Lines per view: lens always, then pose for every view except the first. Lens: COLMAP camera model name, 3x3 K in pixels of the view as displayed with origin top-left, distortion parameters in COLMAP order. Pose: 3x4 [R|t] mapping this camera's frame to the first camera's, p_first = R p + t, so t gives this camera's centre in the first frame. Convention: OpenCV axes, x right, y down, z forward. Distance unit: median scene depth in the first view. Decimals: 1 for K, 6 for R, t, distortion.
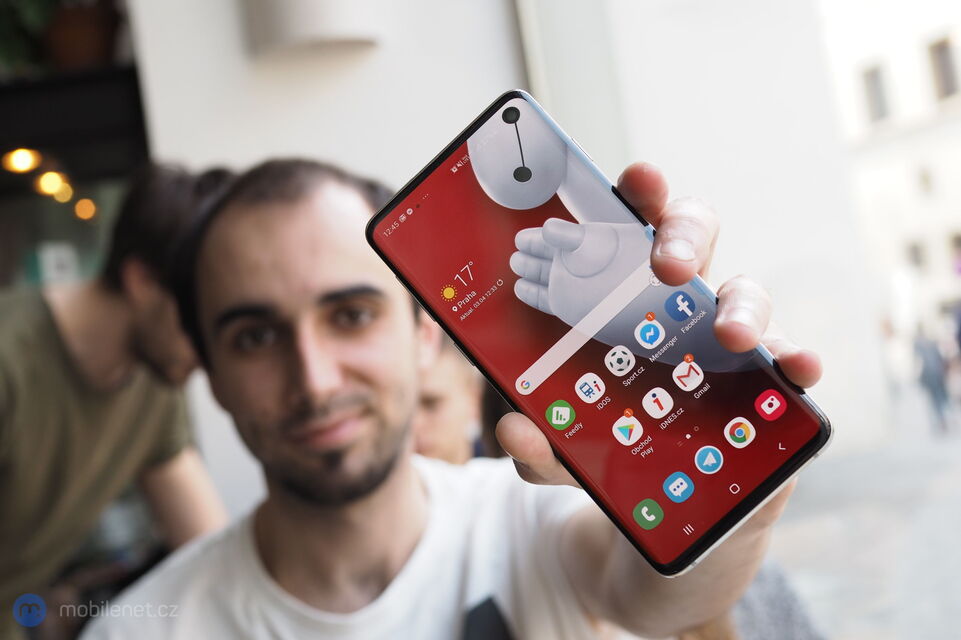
lens RADIAL K [[1356.4, 0, 486.1], [0, 1356.4, 320.0], [0, 0, 1]] dist [-0.114175, 0.000000]
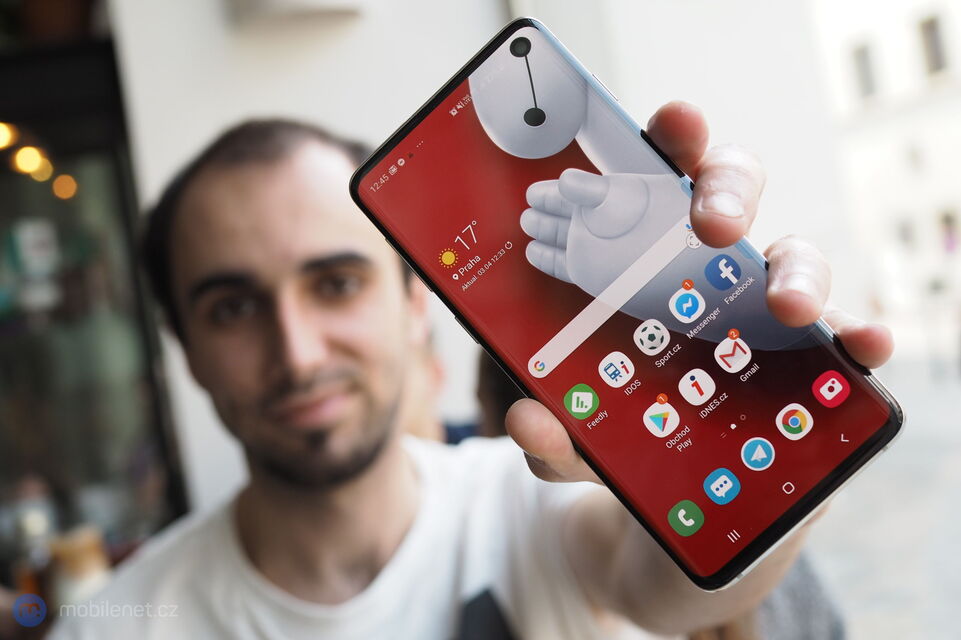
lens RADIAL K [[1356.4, 0, 479.1], [0, 1356.4, 341.2], [0, 0, 1]] dist [-0.114175, 0.000000]
pose [[0.999969, -0.006430, 0.004435, -0.012440], [0.006246, 0.999172, 0.040212, -0.002024], [-0.004690, -0.040183, 0.999181, 0.154325]]
